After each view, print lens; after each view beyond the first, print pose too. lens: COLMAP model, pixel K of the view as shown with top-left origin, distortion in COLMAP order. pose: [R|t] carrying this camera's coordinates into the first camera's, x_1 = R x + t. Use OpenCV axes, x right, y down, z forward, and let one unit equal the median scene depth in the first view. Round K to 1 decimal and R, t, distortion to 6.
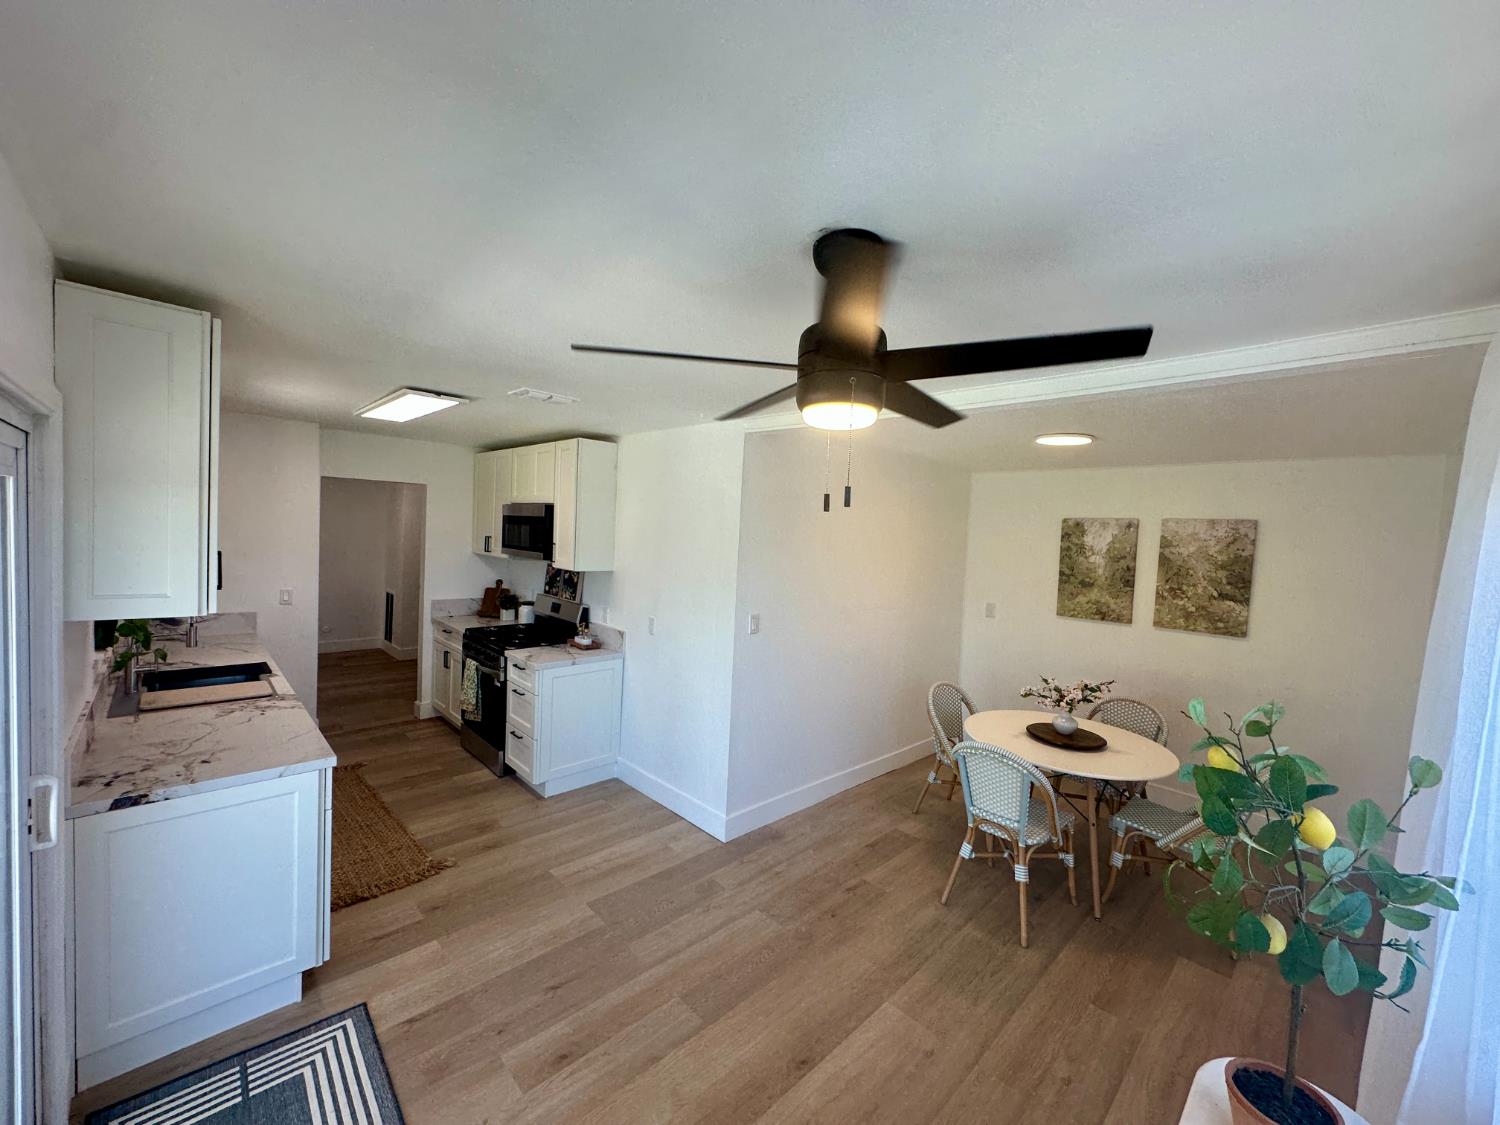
lens RADIAL K [[597.1, 0, 747.5], [0, 597.1, 562.8], [0, 0, 1]] dist [-0.000158, -0.000028]
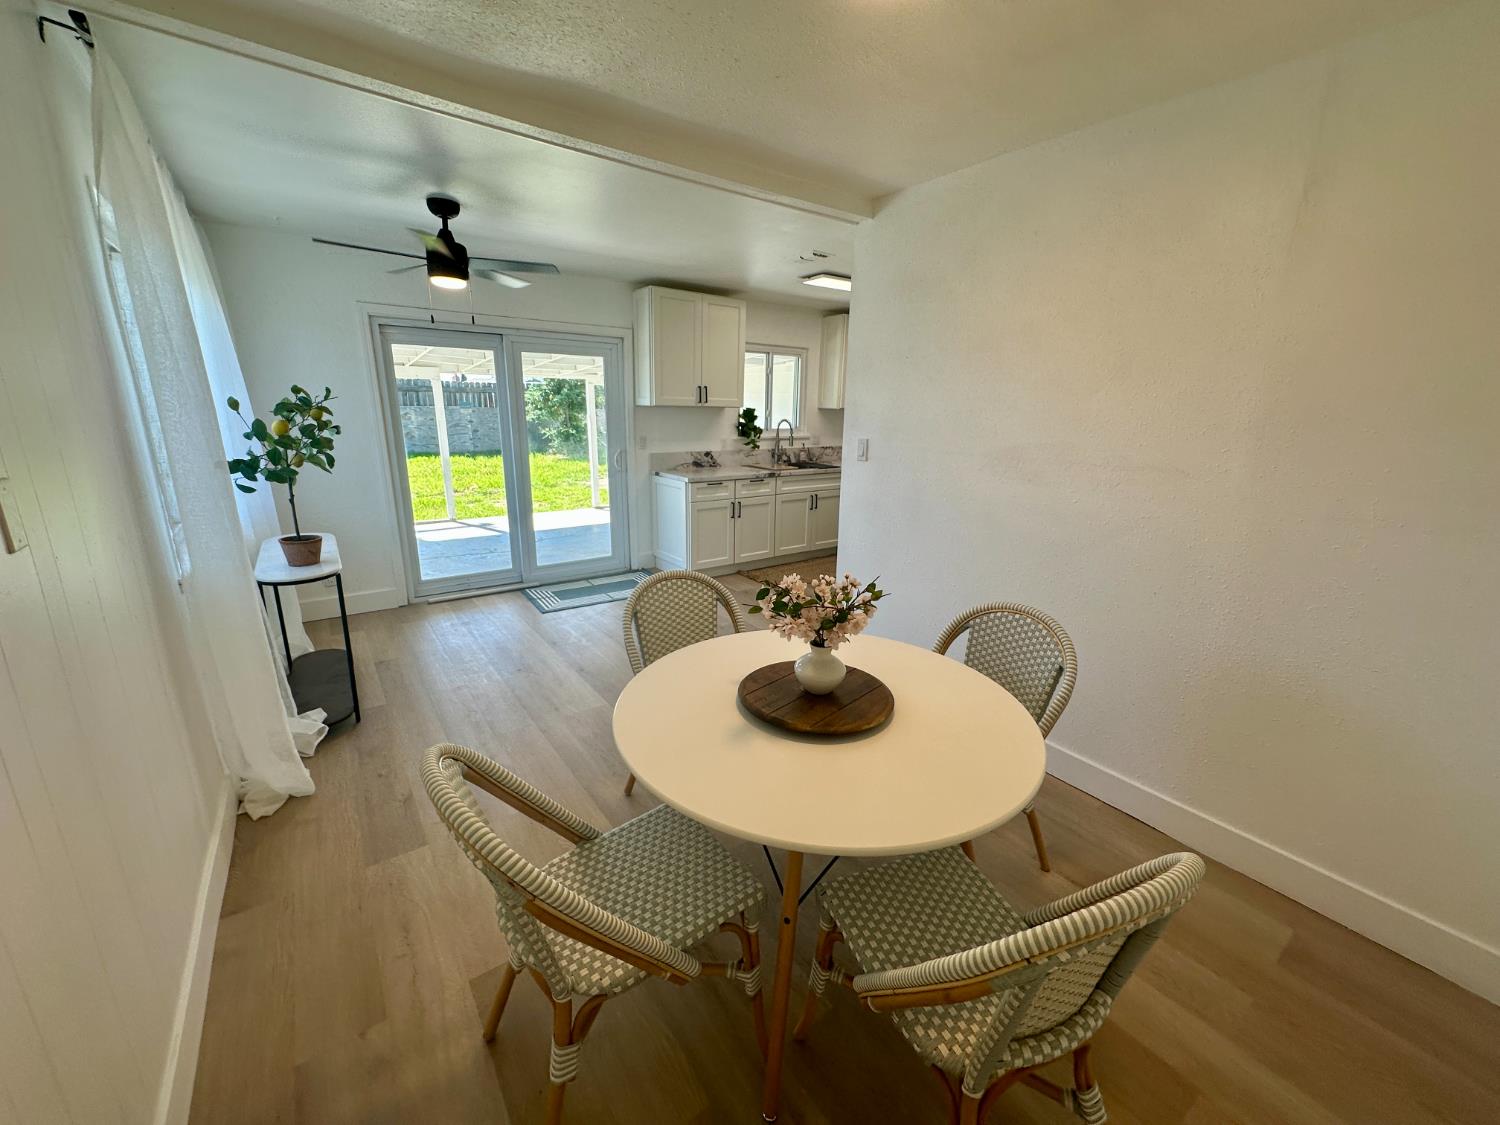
lens RADIAL K [[597.1, 0, 747.5], [0, 597.1, 562.8], [0, 0, 1]] dist [-0.000158, -0.000028]
pose [[-0.134135, 0.206626, -0.969182, 0.809387], [-0.082890, 0.972253, 0.218752, 0.068371], [0.987490, 0.109678, -0.113286, 0.818522]]
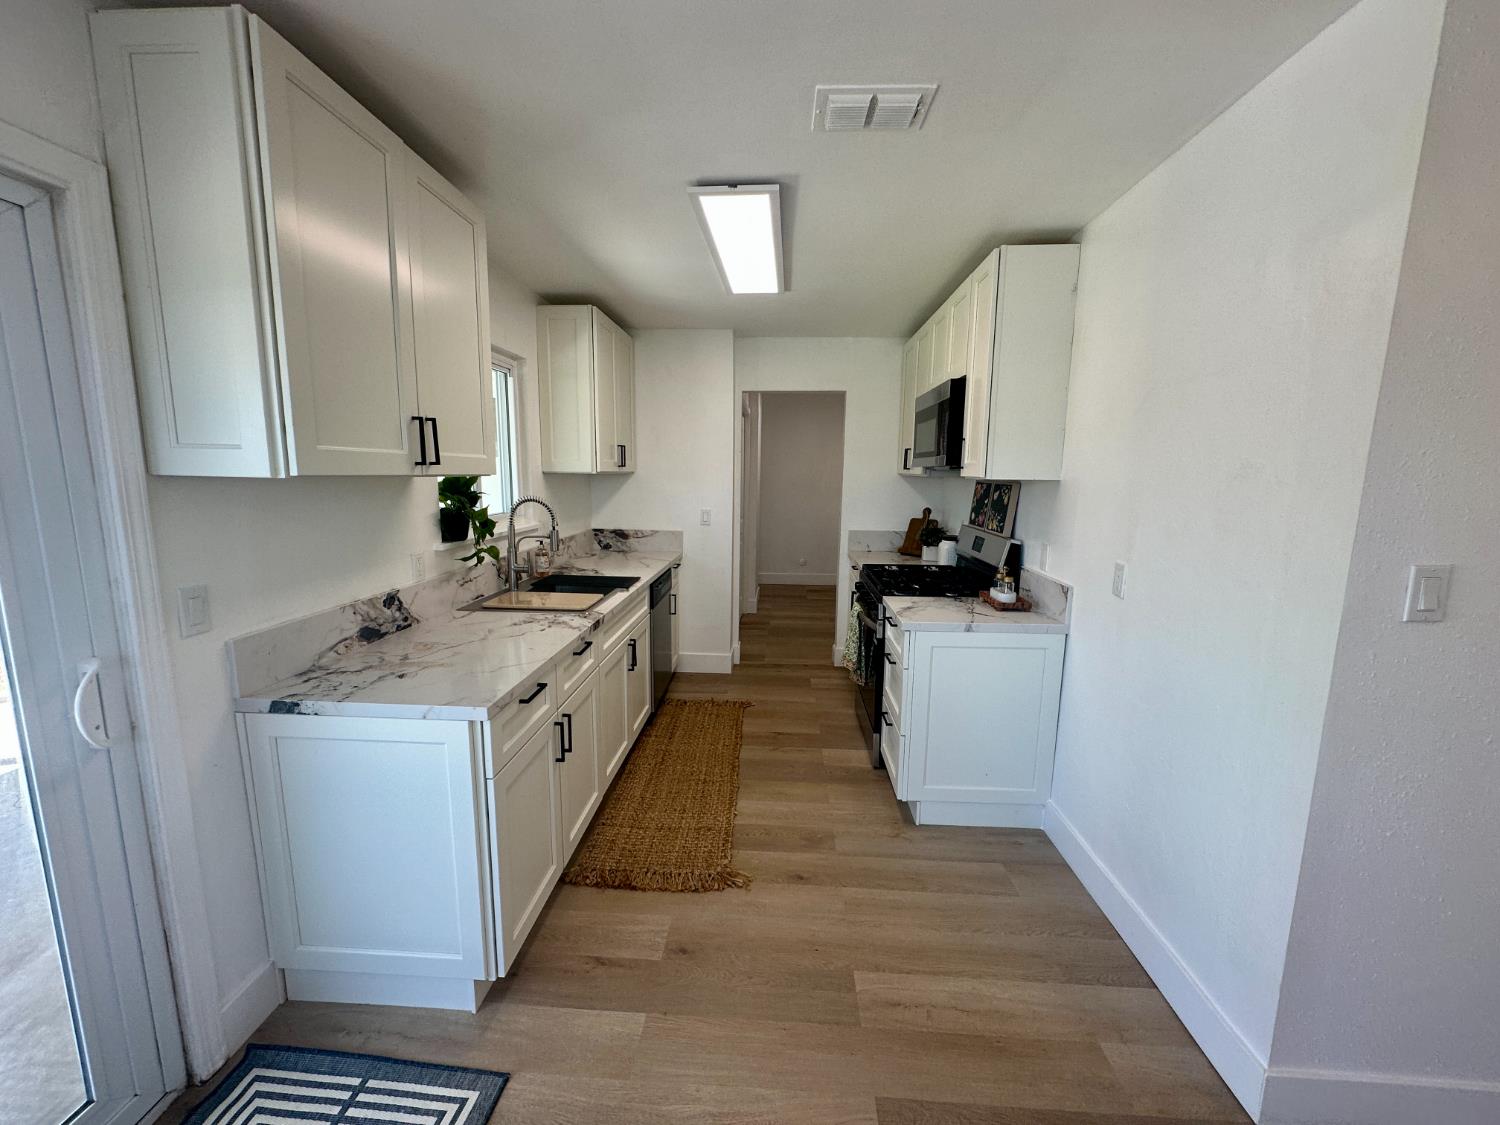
lens RADIAL K [[597.1, 0, 747.5], [0, 597.1, 562.8], [0, 0, 1]] dist [-0.000158, -0.000028]
pose [[0.676704, 0.071656, -0.732760, -0.003100], [-0.017806, 0.996554, 0.081008, 0.055114], [0.736040, -0.041771, 0.675648, 0.418720]]
